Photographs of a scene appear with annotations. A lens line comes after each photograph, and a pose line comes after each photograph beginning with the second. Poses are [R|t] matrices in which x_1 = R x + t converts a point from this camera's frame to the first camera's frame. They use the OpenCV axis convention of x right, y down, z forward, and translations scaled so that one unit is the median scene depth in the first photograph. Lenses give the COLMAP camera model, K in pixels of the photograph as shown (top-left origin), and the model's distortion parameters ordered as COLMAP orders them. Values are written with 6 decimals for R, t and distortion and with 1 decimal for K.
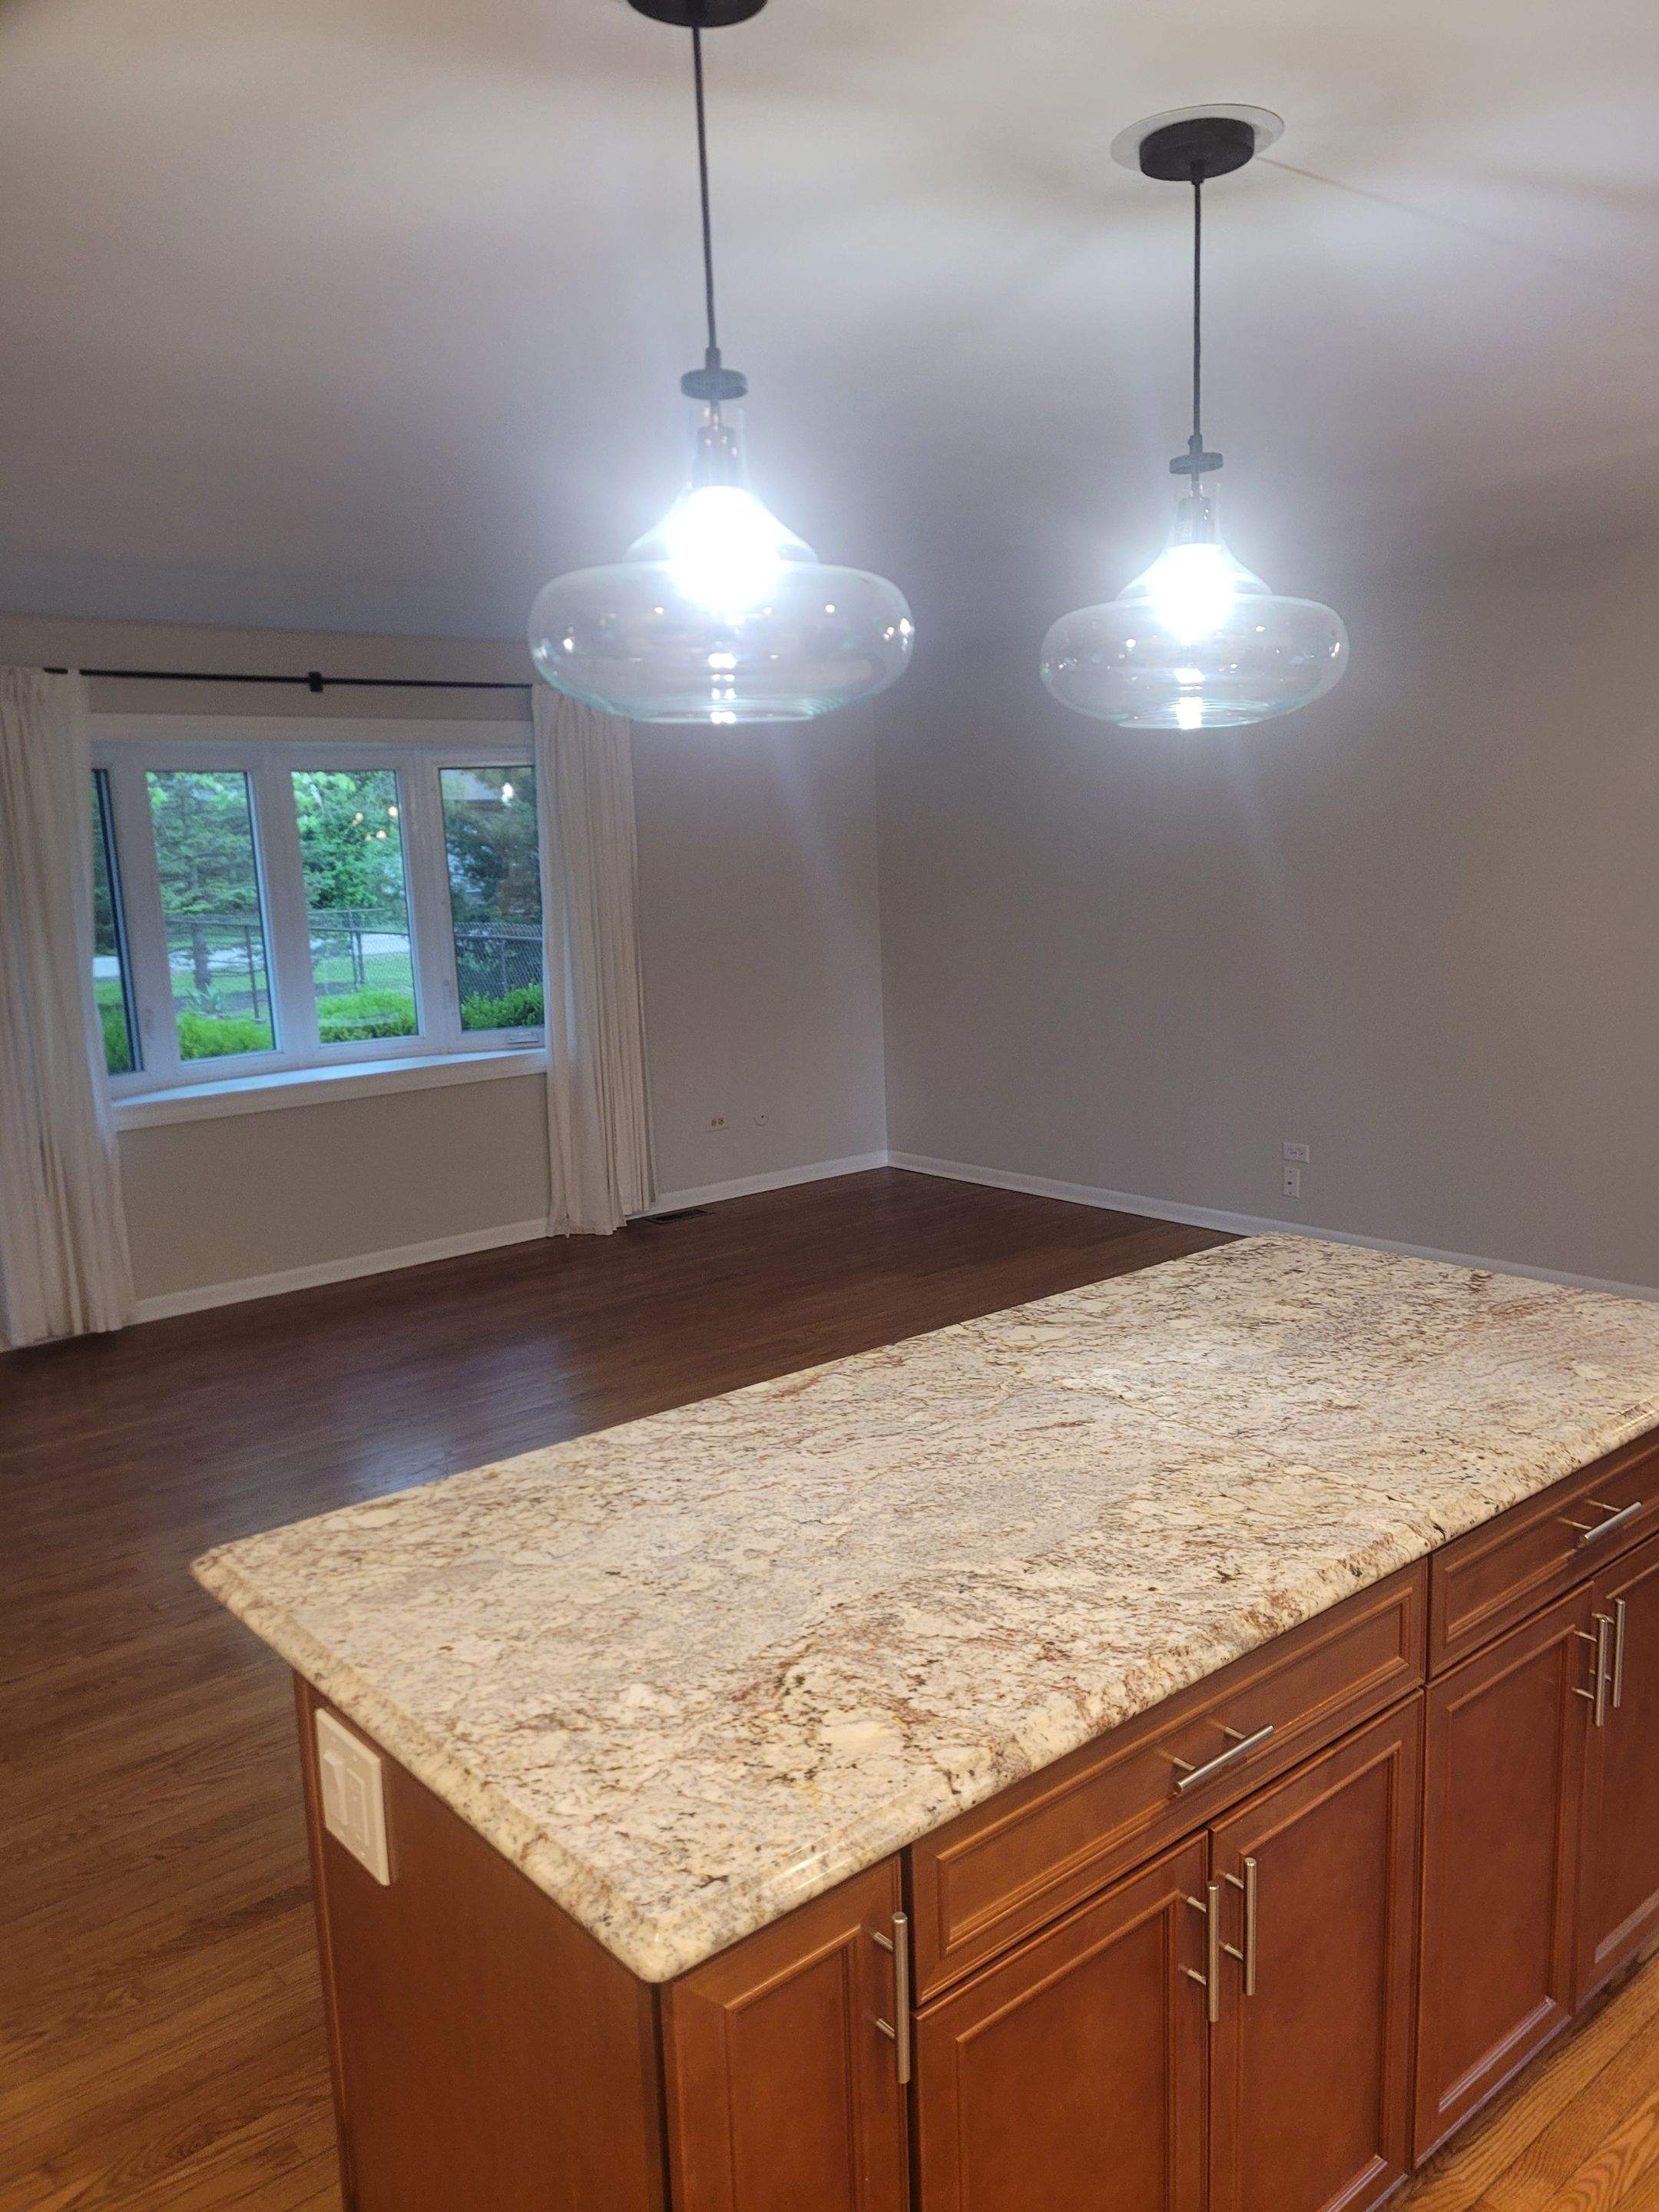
lens RADIAL K [[1653.7, 0, 857.3], [0, 1653.7, 1135.2], [0, 0, 1]] dist [0.056257, -0.041284]
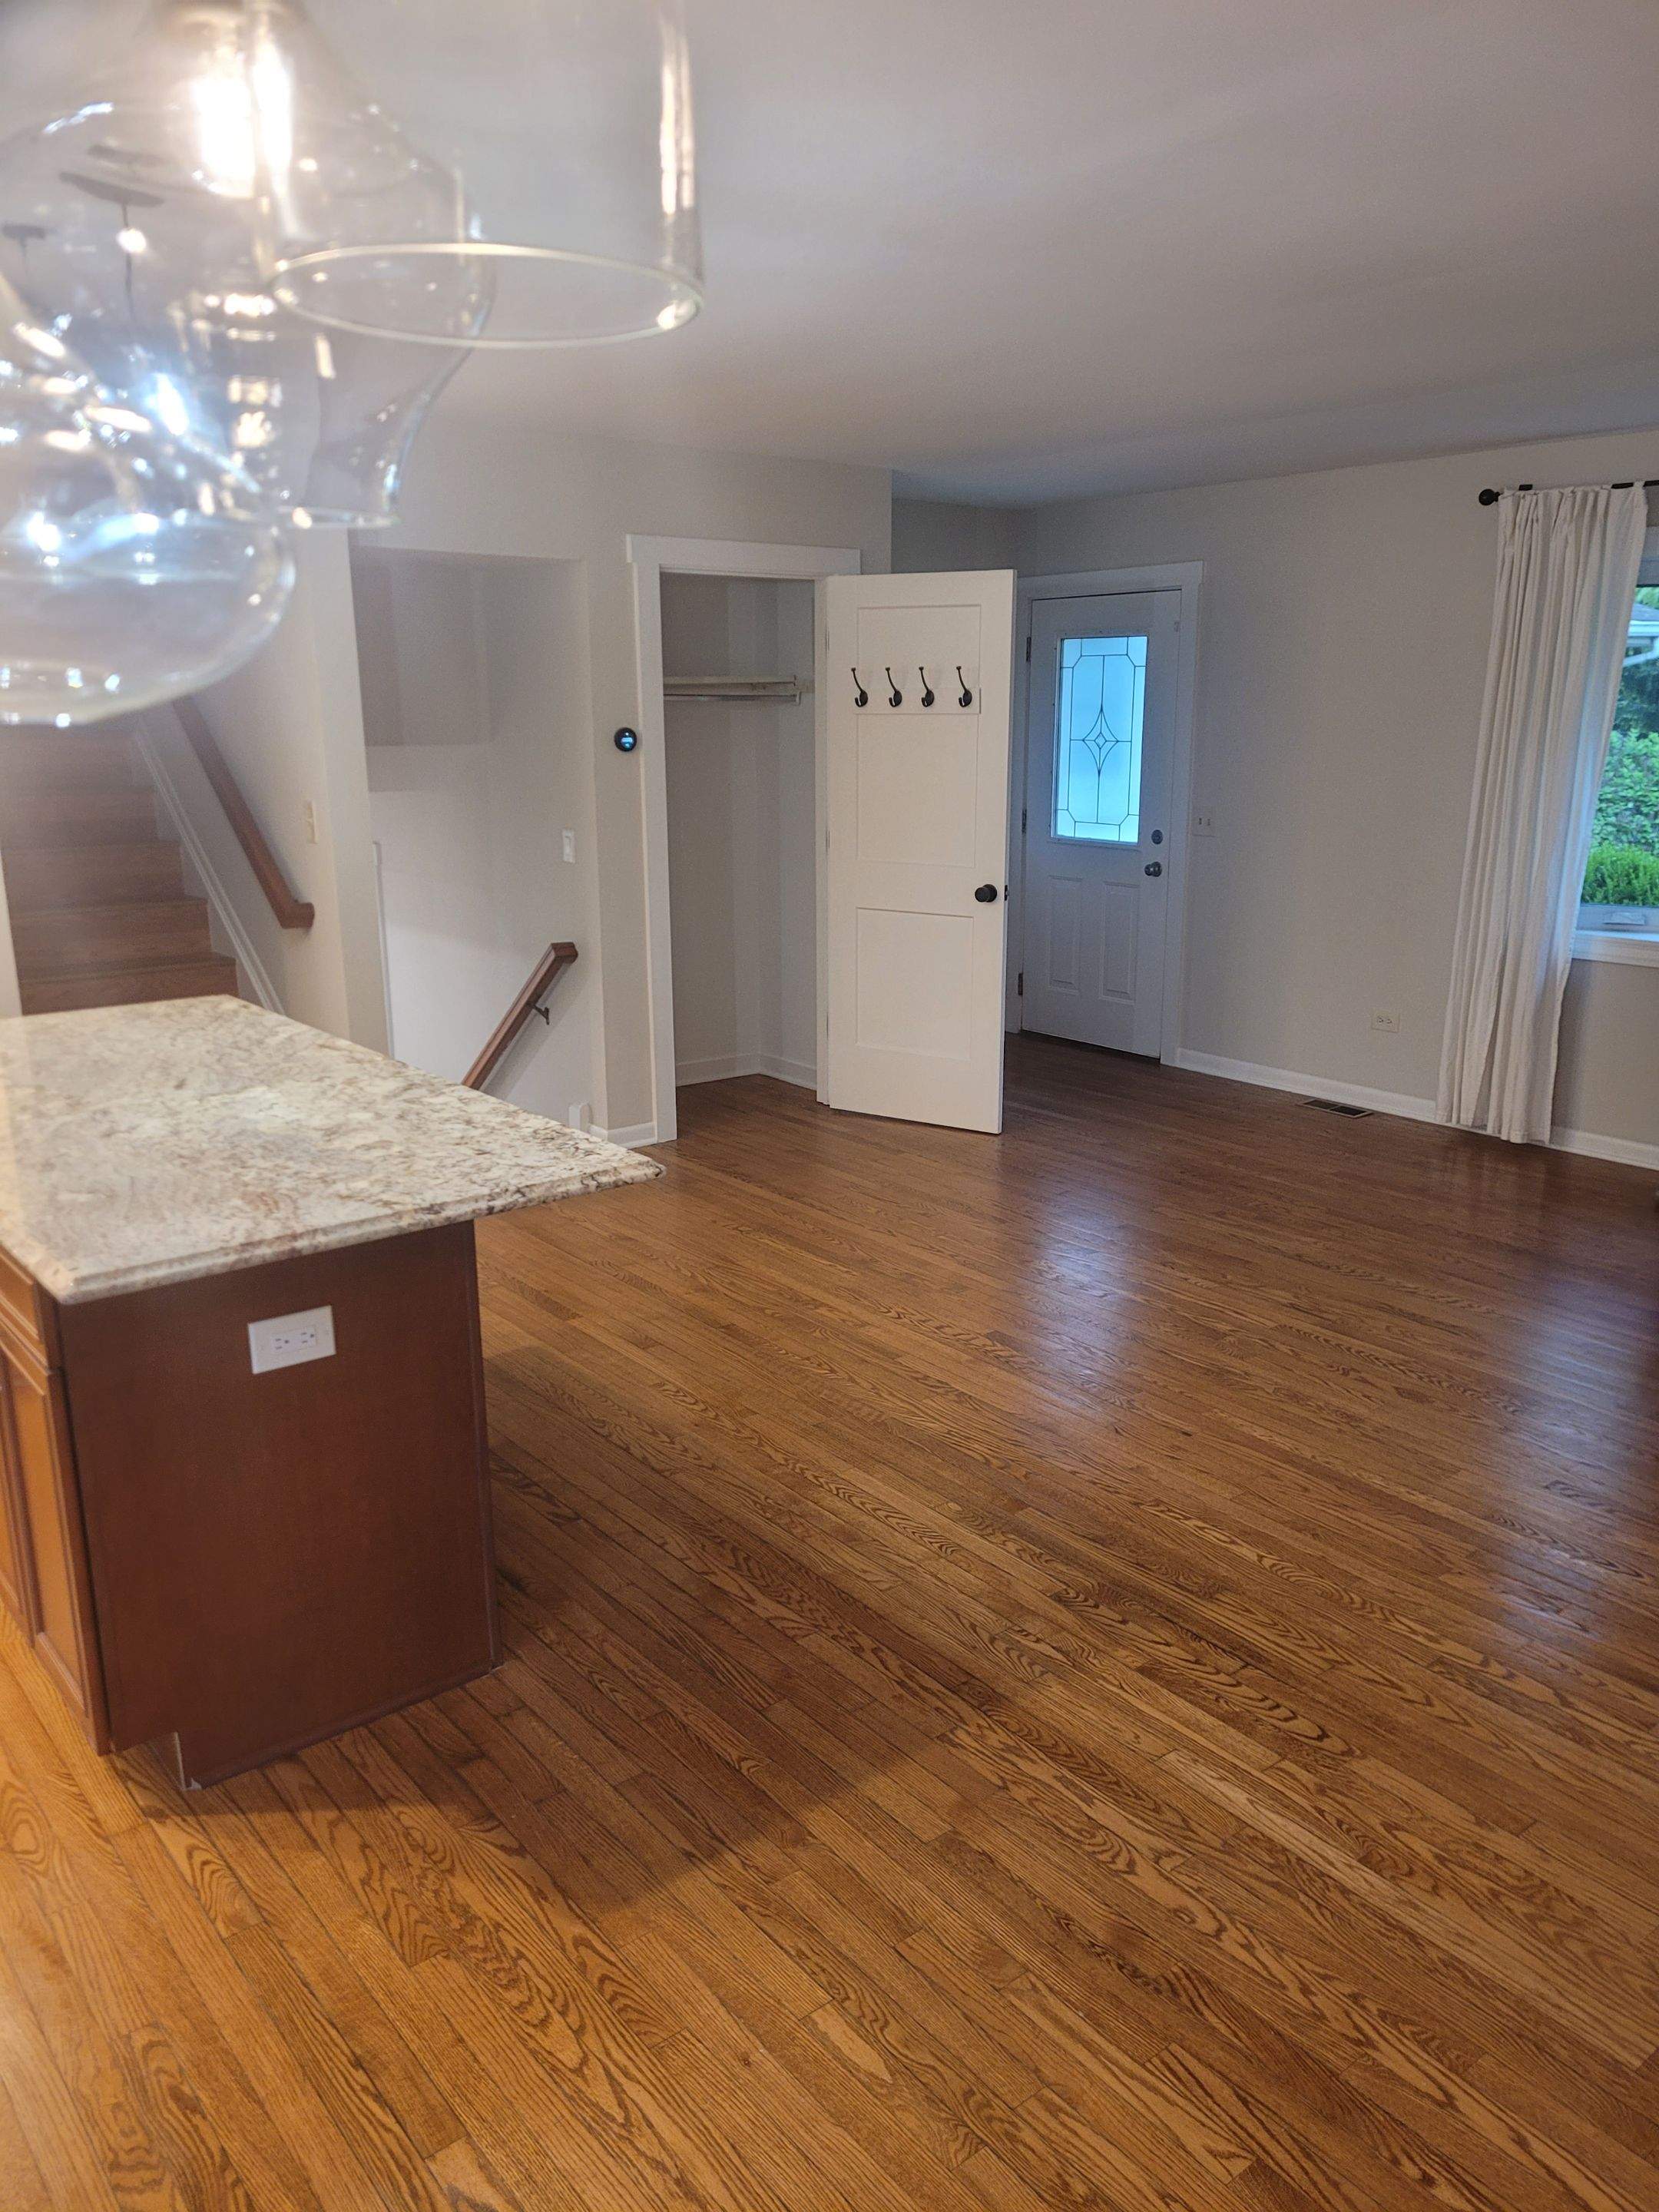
lens RADIAL K [[1653.7, 0, 857.3], [0, 1653.7, 1135.2], [0, 0, 1]] dist [0.056257, -0.041284]
pose [[-0.022753, 0.292168, -0.956096, 1.283988], [-0.177175, 0.940027, 0.291474, -0.271177], [0.983916, 0.176029, 0.030376, 1.282026]]
